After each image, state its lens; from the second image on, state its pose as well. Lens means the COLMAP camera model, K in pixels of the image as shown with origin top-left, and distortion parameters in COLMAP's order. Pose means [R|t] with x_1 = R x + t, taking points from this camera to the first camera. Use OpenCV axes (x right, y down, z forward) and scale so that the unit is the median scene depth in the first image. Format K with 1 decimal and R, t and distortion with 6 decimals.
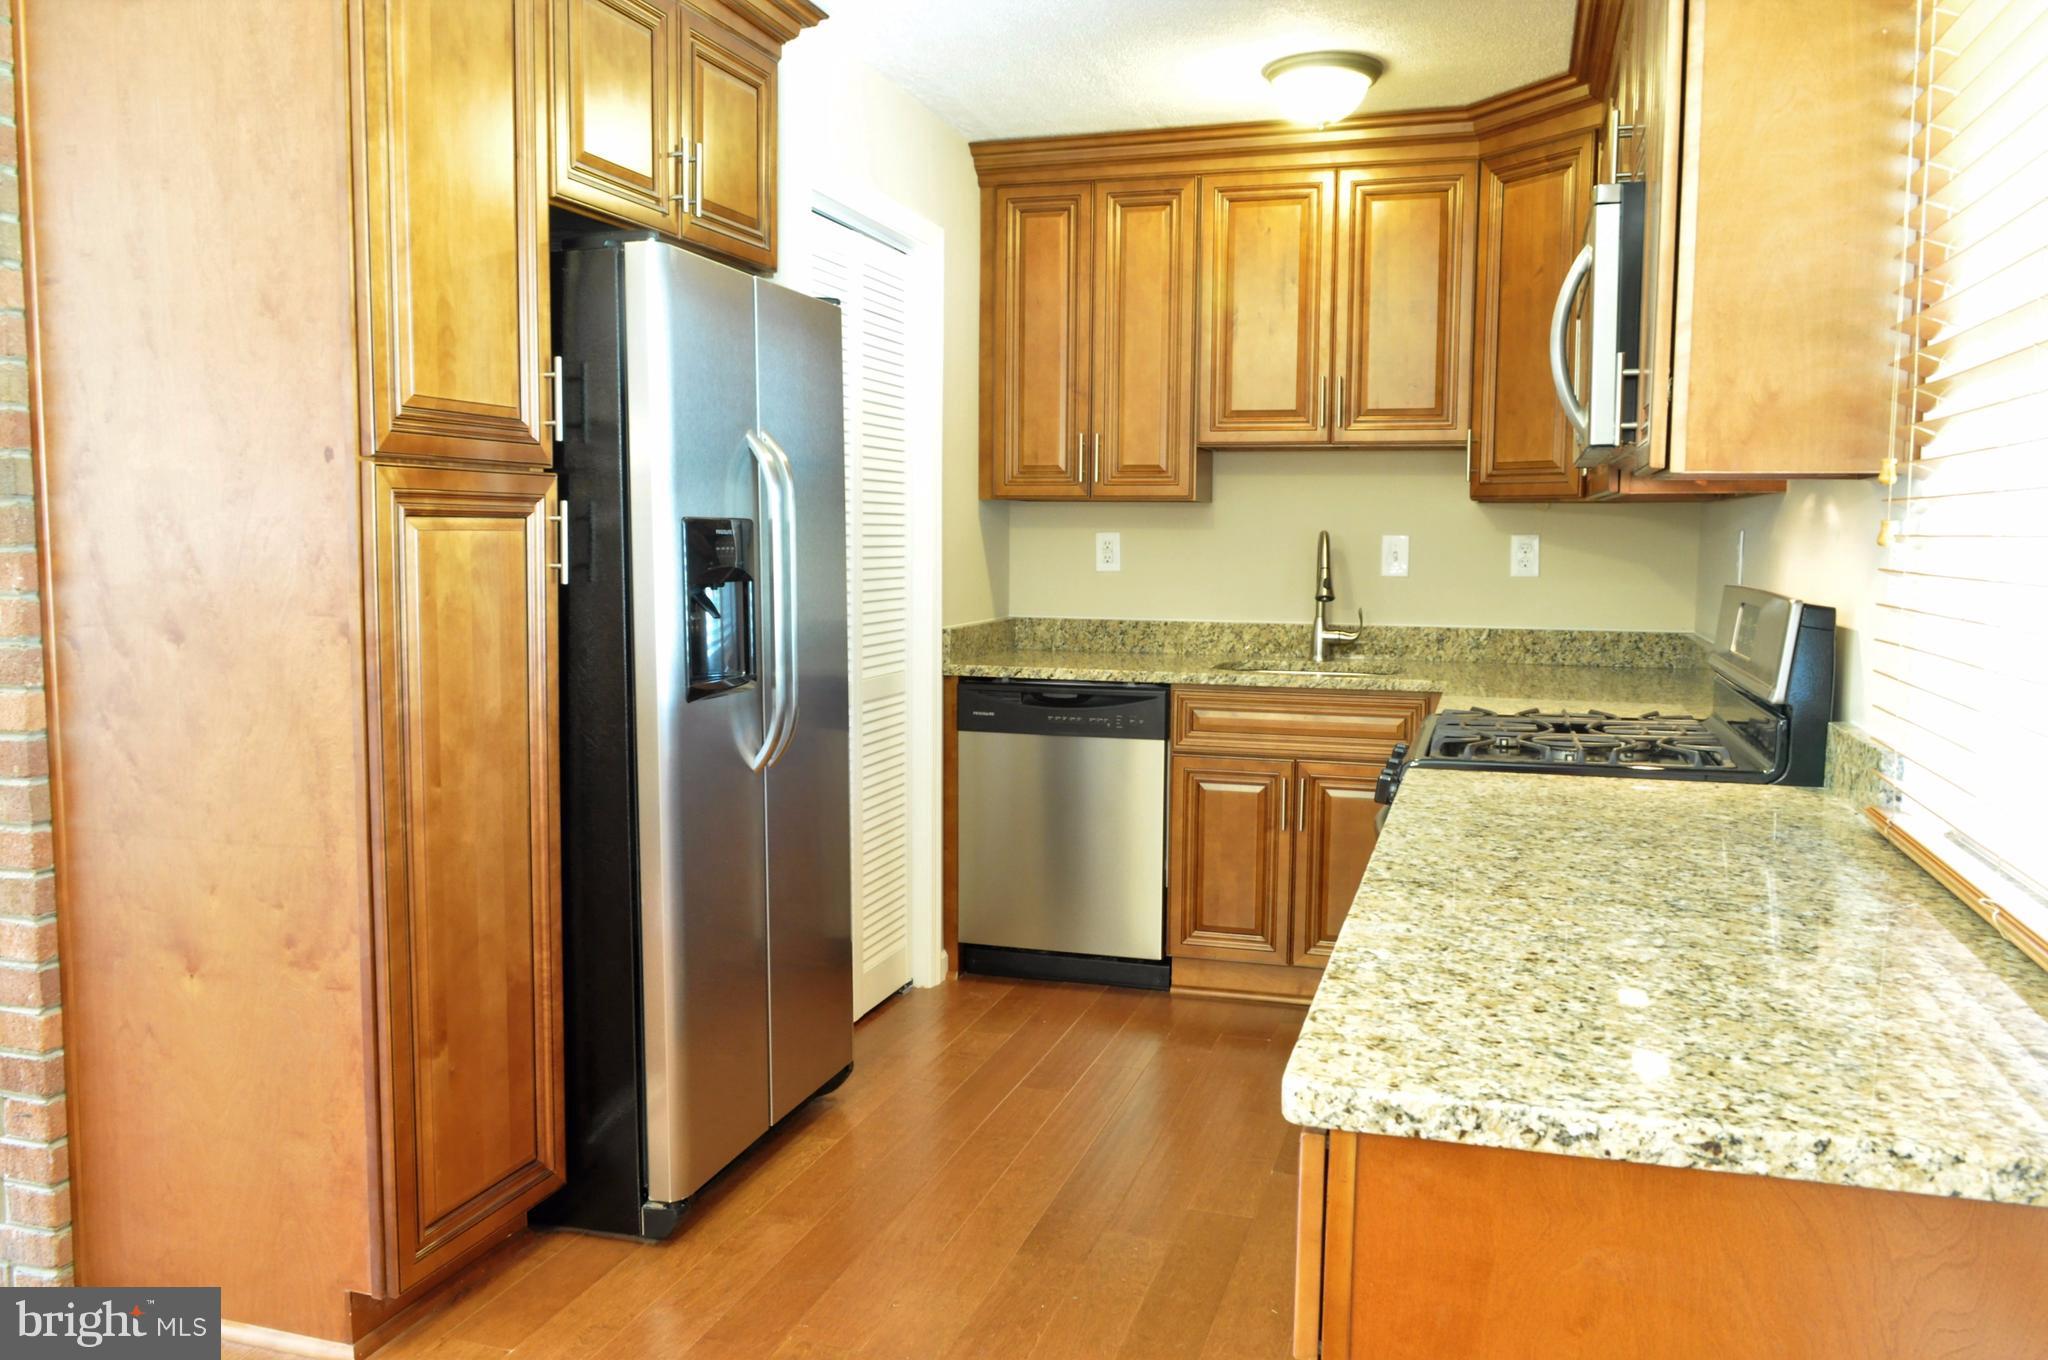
lens RADIAL K [[1595.1, 0, 1018.4], [0, 1595.1, 680.4], [0, 0, 1]] dist [-0.016328, 0.006651]
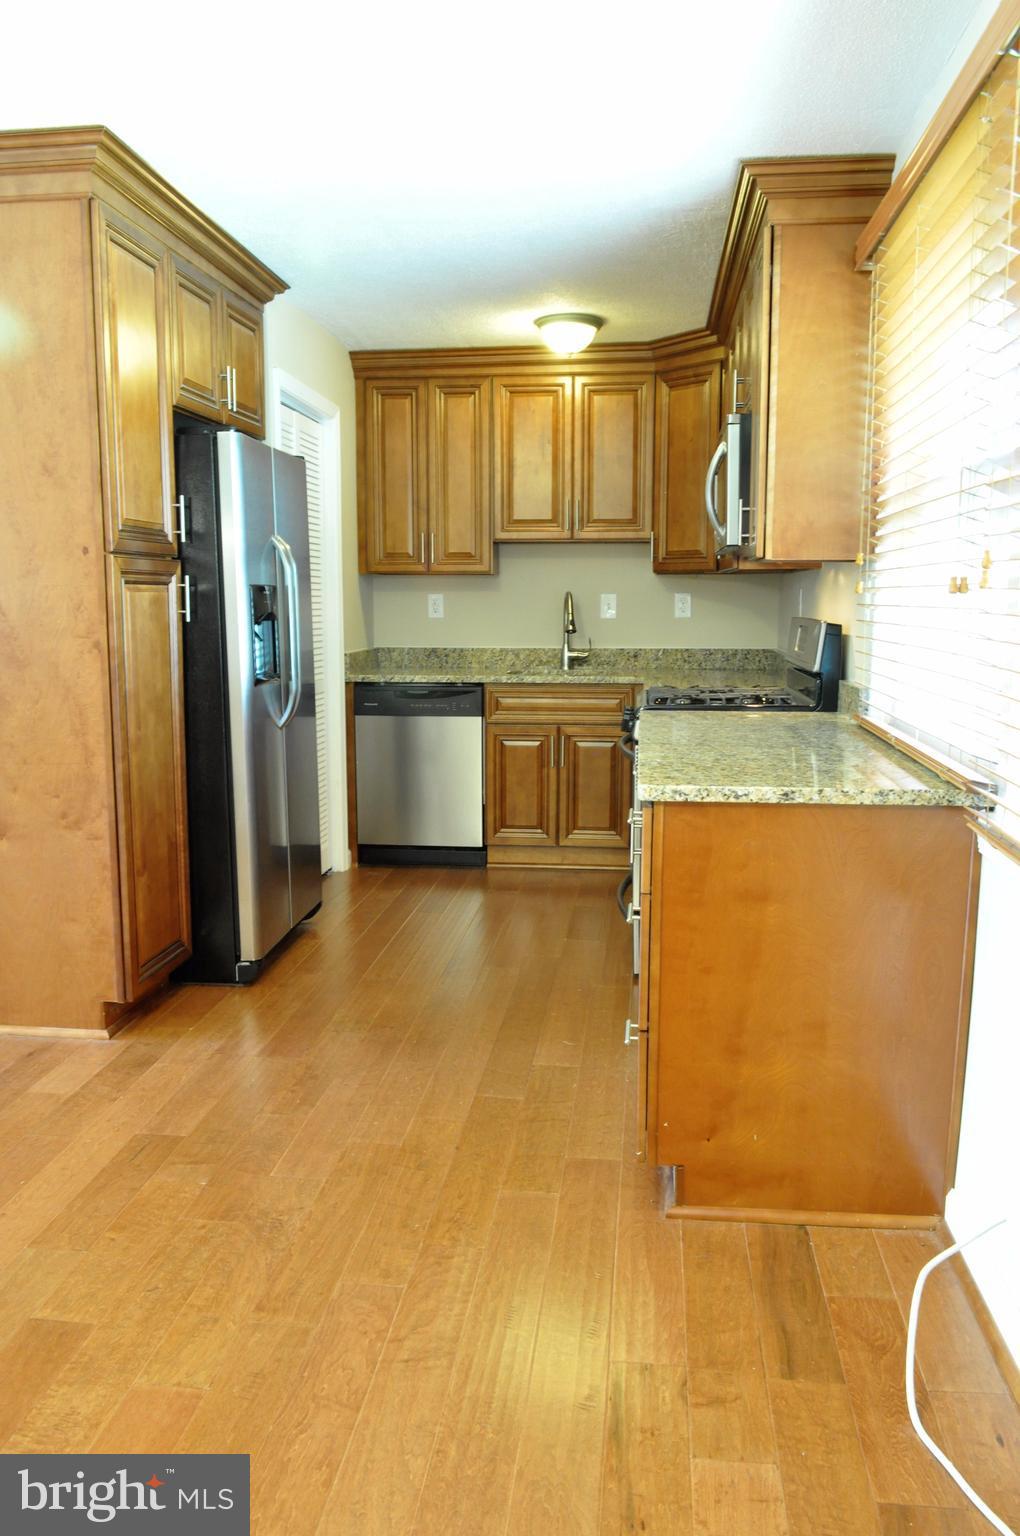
lens RADIAL K [[1196.3, 0, 510.0], [0, 1196.3, 768.0], [0, 0, 1]] dist [-0.016328, 0.006651]
pose [[0.983217, -0.033106, 0.179413, -0.155139], [0.024382, 0.998421, 0.050614, 0.040827], [-0.180805, -0.045390, 0.982471, -0.363766]]
